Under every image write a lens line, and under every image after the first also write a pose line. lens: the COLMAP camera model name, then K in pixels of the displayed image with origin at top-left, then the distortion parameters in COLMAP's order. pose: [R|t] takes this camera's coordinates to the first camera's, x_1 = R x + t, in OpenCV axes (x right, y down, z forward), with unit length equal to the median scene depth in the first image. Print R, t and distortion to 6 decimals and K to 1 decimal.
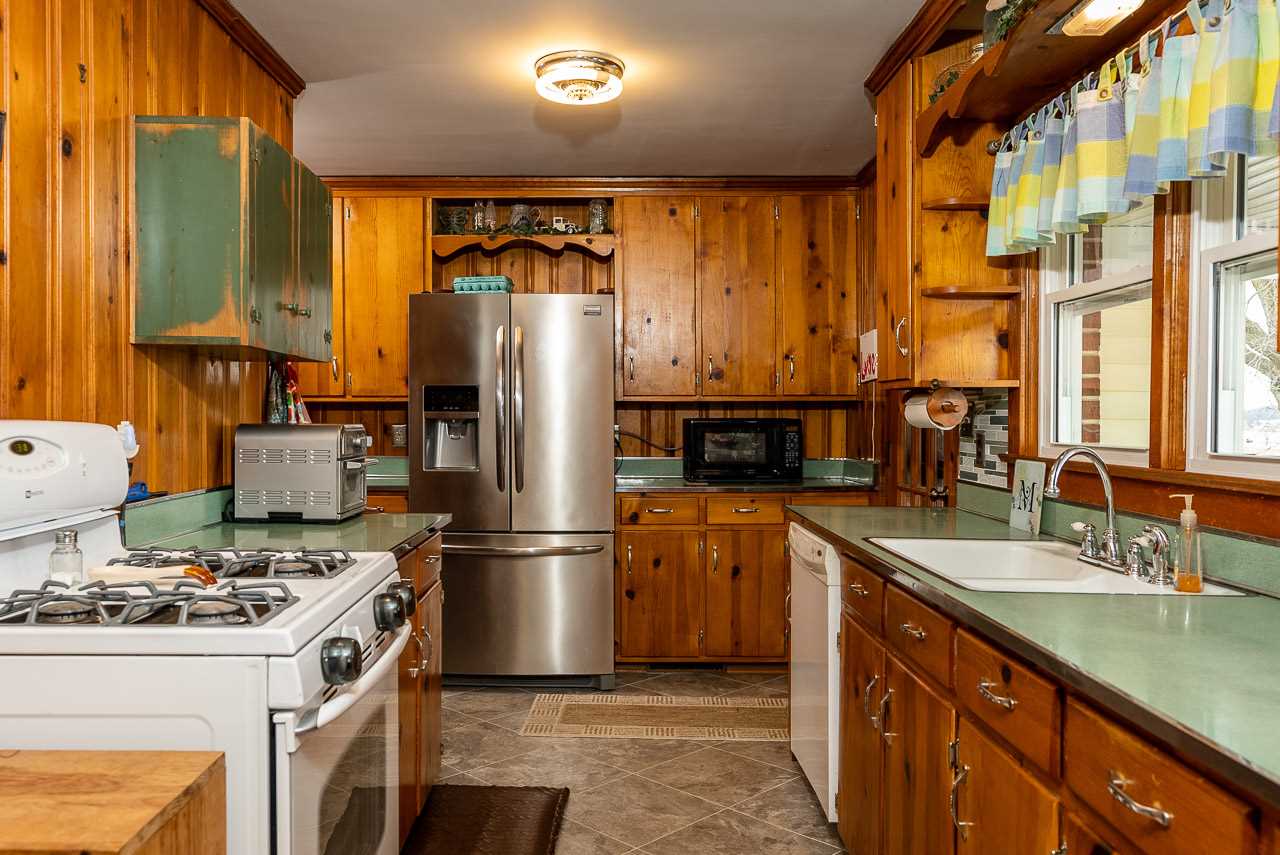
lens RADIAL K [[959.0, 0, 640.9], [0, 959.0, 418.9], [0, 0, 1]] dist [0.005173, 0.005505]
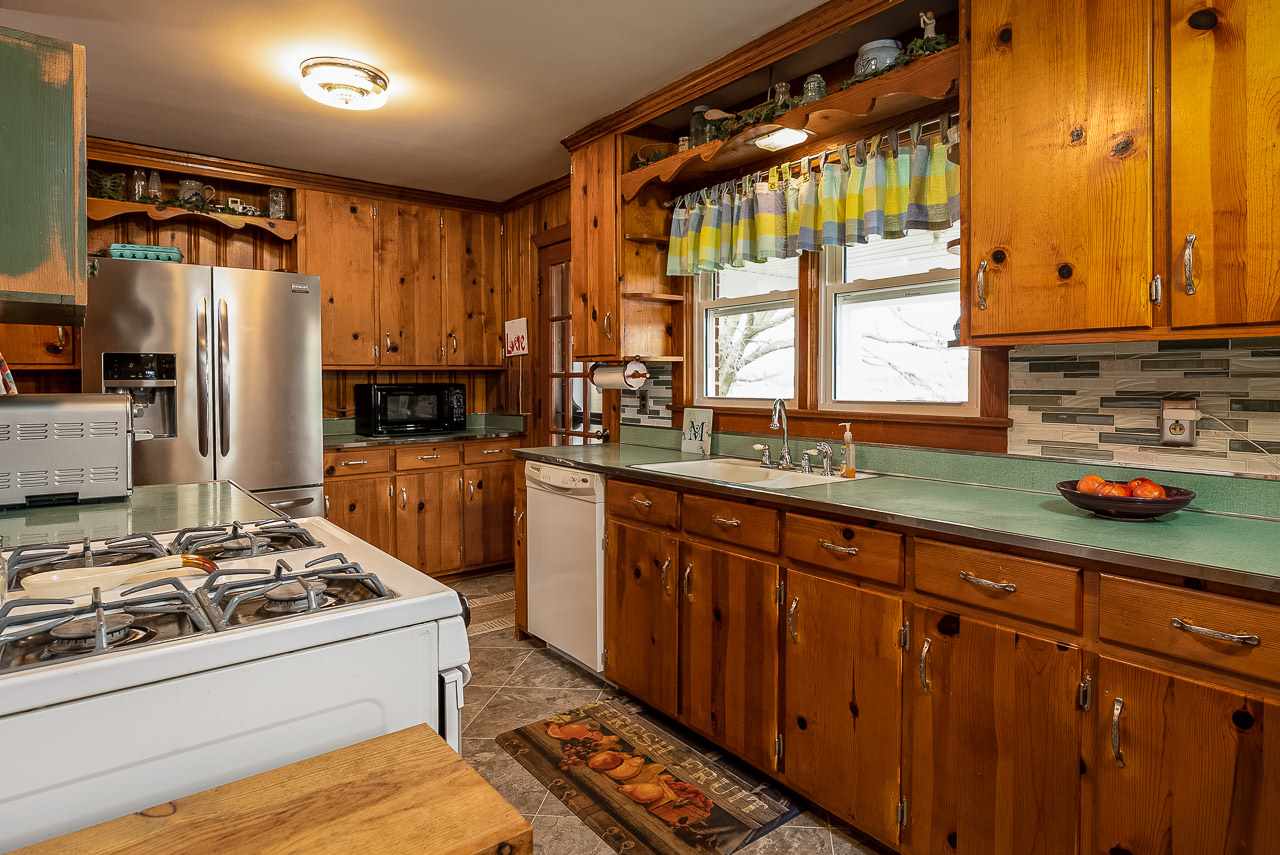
lens RADIAL K [[685.2, 0, 715.0], [0, 685.2, 385.5], [0, 0, 1]] dist [-0.003267, -0.000475]
pose [[0.772168, -0.012078, 0.635304, -0.171127], [0.009582, 0.999927, 0.007364, -0.001123], [-0.635347, 0.000402, 0.772227, 0.071029]]
